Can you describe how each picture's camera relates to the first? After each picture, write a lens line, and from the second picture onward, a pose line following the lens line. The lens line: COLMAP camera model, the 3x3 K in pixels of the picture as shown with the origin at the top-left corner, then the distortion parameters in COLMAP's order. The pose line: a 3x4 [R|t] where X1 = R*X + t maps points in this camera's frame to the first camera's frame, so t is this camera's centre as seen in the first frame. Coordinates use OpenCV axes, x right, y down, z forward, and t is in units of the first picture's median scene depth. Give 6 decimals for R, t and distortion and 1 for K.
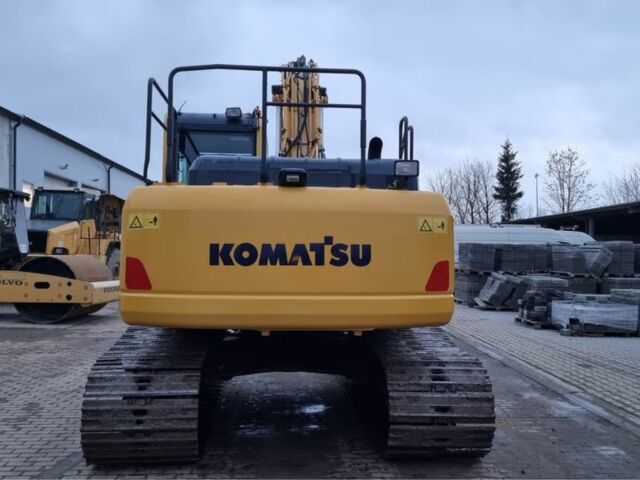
lens RADIAL K [[595.6, 0, 325.9], [0, 595.6, 242.3], [0, 0, 1]] dist [0.059417, 0.000000]
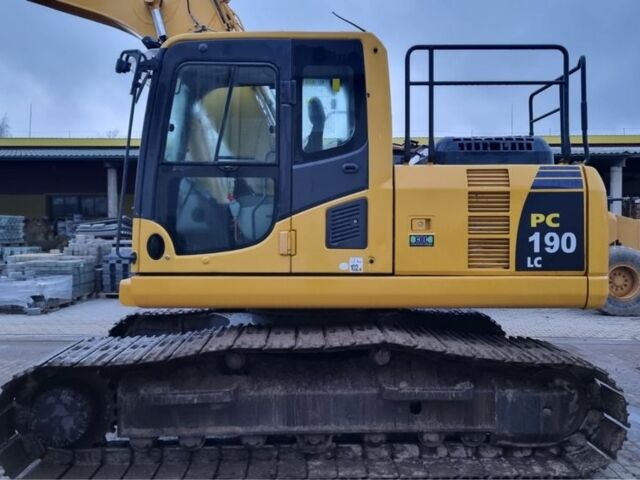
lens RADIAL K [[595.6, 0, 324.2], [0, 595.6, 234.3], [0, 0, 1]] dist [0.059417, 0.000000]
pose [[0.056715, -0.026581, 0.998036, -0.491646], [-0.017645, 0.999463, 0.027621, -0.001159], [-0.998234, -0.019177, 0.056216, 0.510703]]
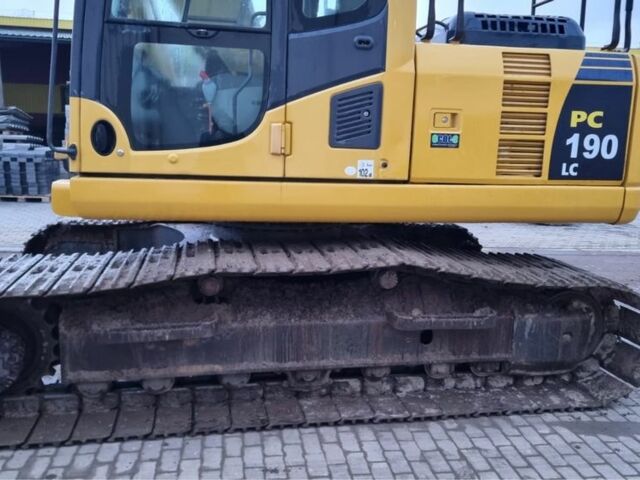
lens RADIAL K [[595.6, 0, 320.2], [0, 595.6, 237.8], [0, 0, 1]] dist [0.059417, 0.000000]
pose [[-0.096413, -0.188004, 0.977425, -0.420865], [-0.050602, 0.981655, 0.183826, 0.007290], [-0.994054, -0.031736, -0.104158, 0.560596]]
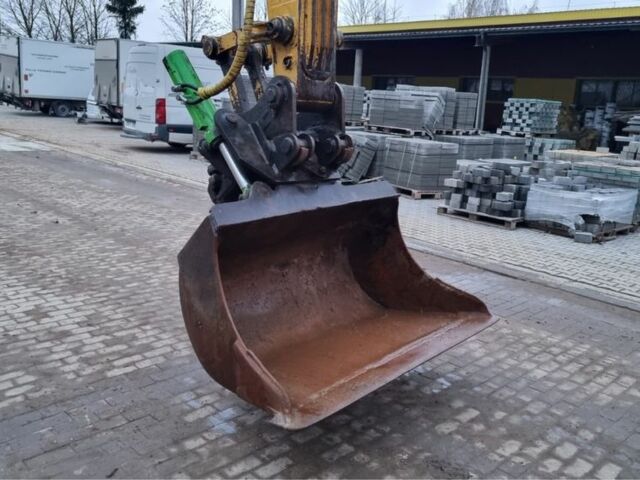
lens RADIAL K [[595.6, 0, 322.1], [0, 595.6, 236.8], [0, 0, 1]] dist [0.059417, 0.000000]
pose [[0.750916, -0.110443, 0.651097, -0.235233], [-0.068405, 0.967605, 0.243023, 0.010697], [-0.656845, -0.227029, 0.719036, 0.719670]]
